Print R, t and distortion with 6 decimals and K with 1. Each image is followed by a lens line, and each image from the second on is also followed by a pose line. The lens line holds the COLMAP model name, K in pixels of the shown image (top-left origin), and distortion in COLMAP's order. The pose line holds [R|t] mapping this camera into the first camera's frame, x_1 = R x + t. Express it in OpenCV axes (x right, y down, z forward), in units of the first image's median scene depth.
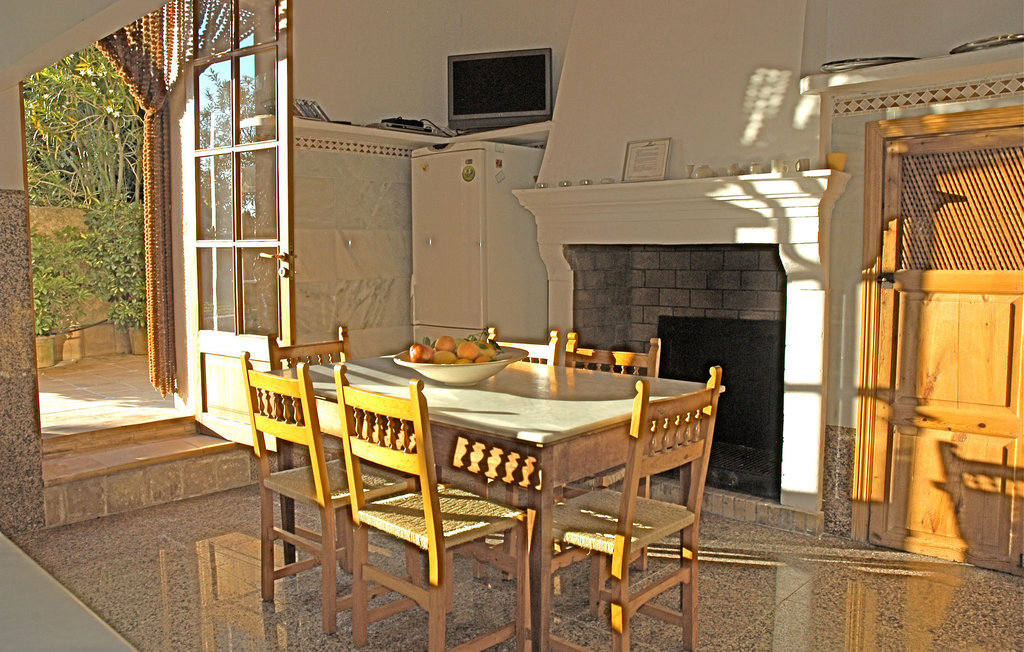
lens RADIAL K [[815.5, 0, 512.0], [0, 815.5, 326.0], [0, 0, 1]] dist [-0.003247, -0.002339]
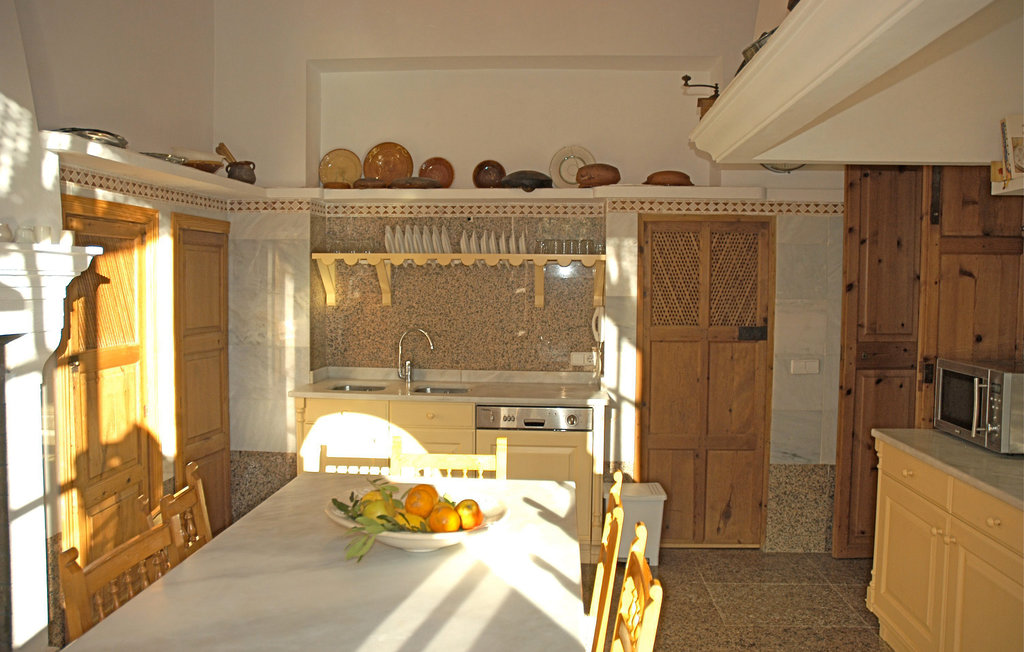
lens RADIAL K [[815.5, 0, 512.0], [0, 815.5, 326.0], [0, 0, 1]] dist [-0.003247, -0.002339]
pose [[-0.644010, -0.053674, 0.763132, -0.556866], [0.048450, 0.992672, 0.110706, -0.170498], [-0.763481, 0.108269, -0.636690, 1.151032]]
